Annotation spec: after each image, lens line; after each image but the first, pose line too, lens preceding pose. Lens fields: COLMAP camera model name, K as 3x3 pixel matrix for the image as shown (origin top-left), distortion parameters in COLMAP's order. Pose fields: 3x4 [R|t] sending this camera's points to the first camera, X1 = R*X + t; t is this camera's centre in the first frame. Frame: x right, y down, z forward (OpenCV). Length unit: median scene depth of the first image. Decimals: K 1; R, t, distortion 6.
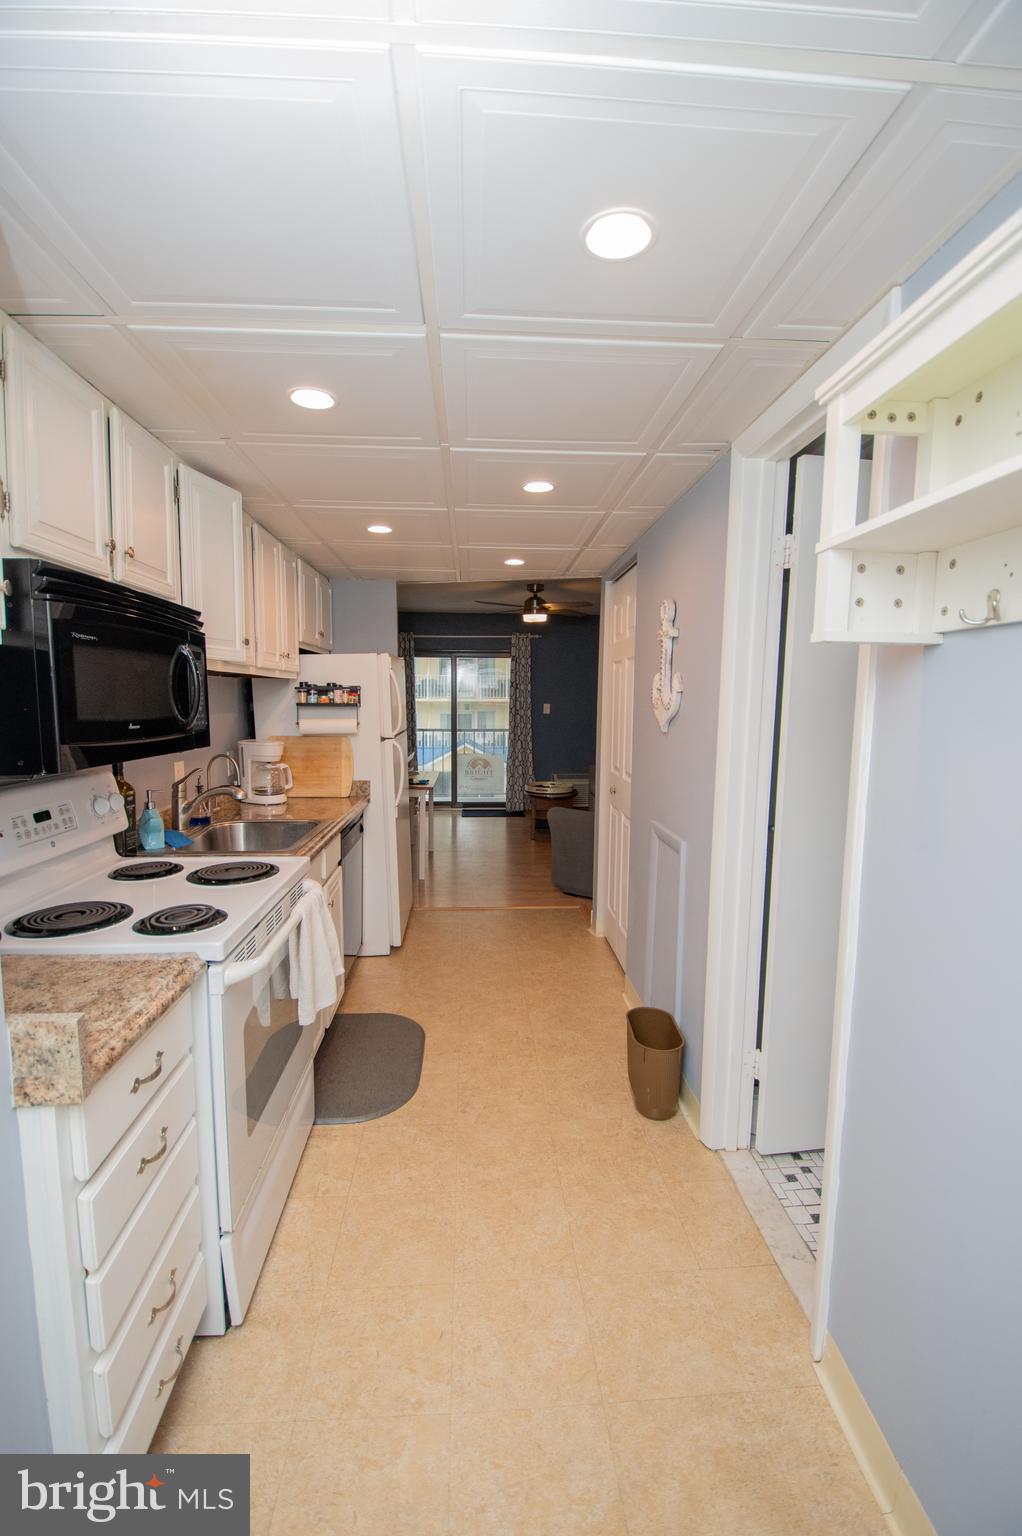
lens RADIAL K [[634.4, 0, 511.0], [0, 634.4, 768.0], [0, 0, 1]] dist [-0.000186, -0.008800]
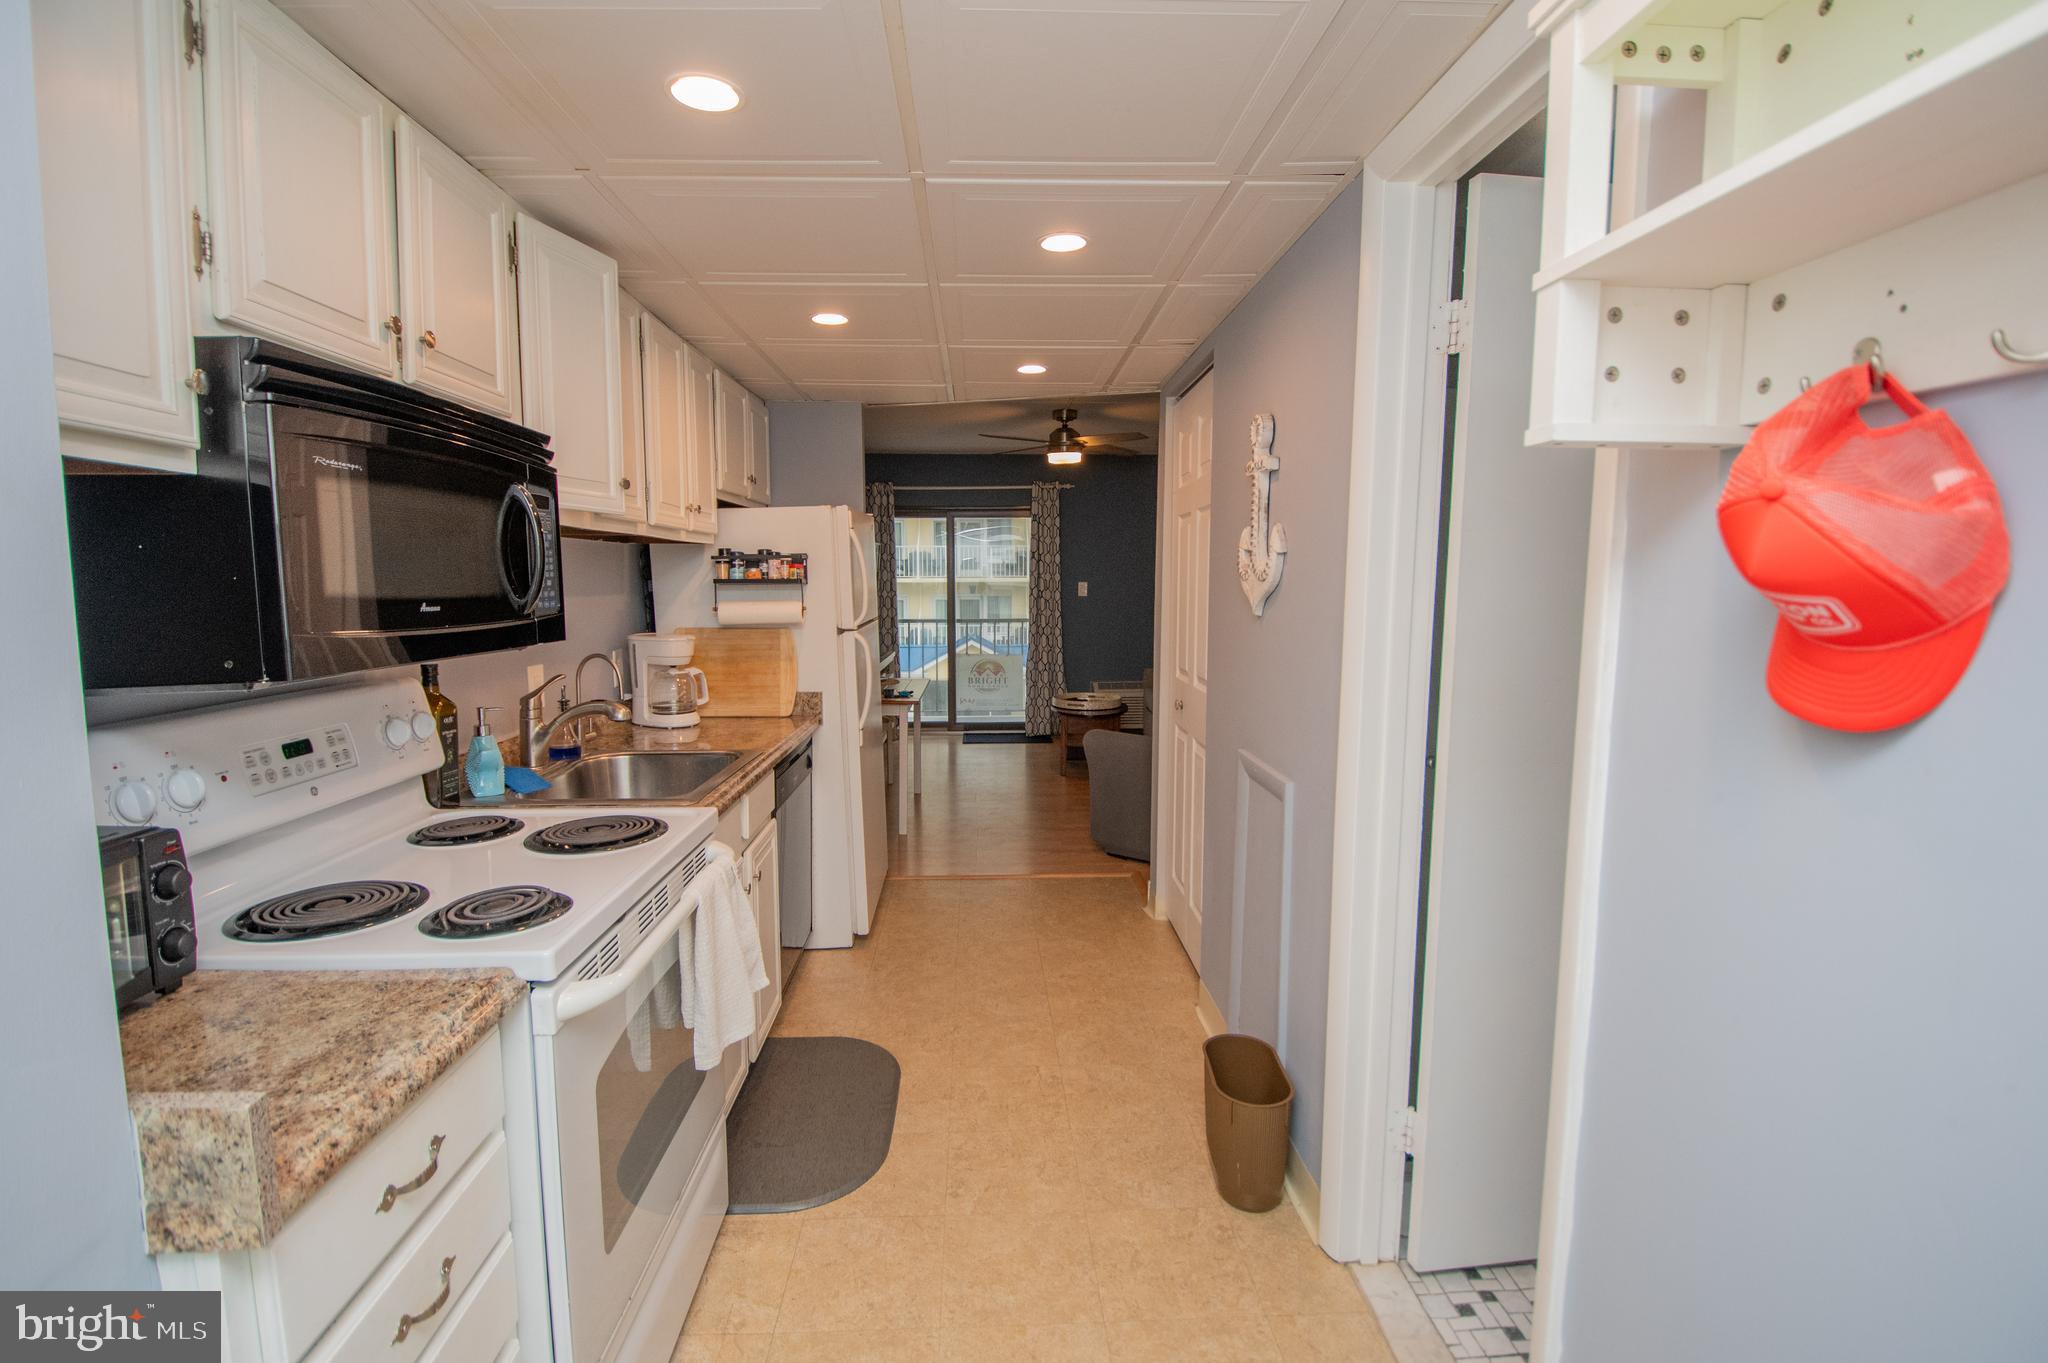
lens RADIAL K [[883.1, 0, 1011.3], [0, 883.1, 673.3], [0, 0, 1]] dist [0.010975, -0.019711]
pose [[0.999625, -0.006239, -0.026656, 0.011667], [0.006198, 0.999979, -0.001652, 0.004197], [0.026665, 0.001486, 0.999643, 0.089181]]
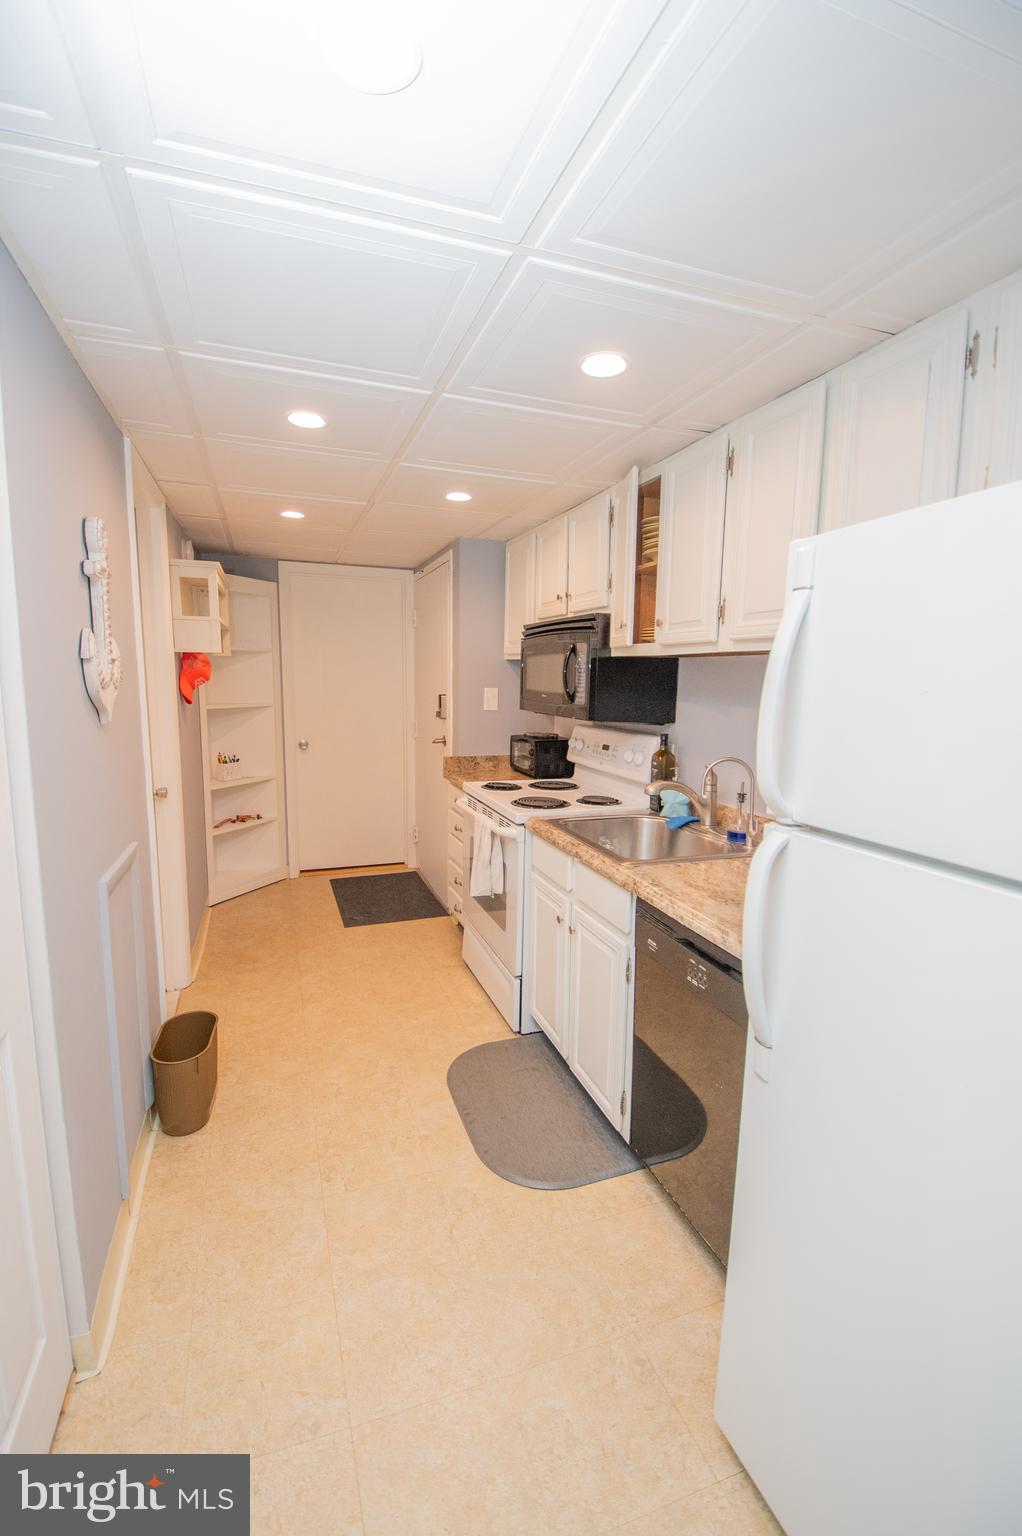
lens RADIAL K [[662.4, 0, 511.0], [0, 662.4, 768.0], [0, 0, 1]] dist [0.010975, -0.019711]
pose [[-0.957857, 0.018619, -0.286641, 0.045438], [-0.053091, 0.969229, 0.240369, -0.235178], [0.282296, 0.245457, -0.927394, 2.067578]]
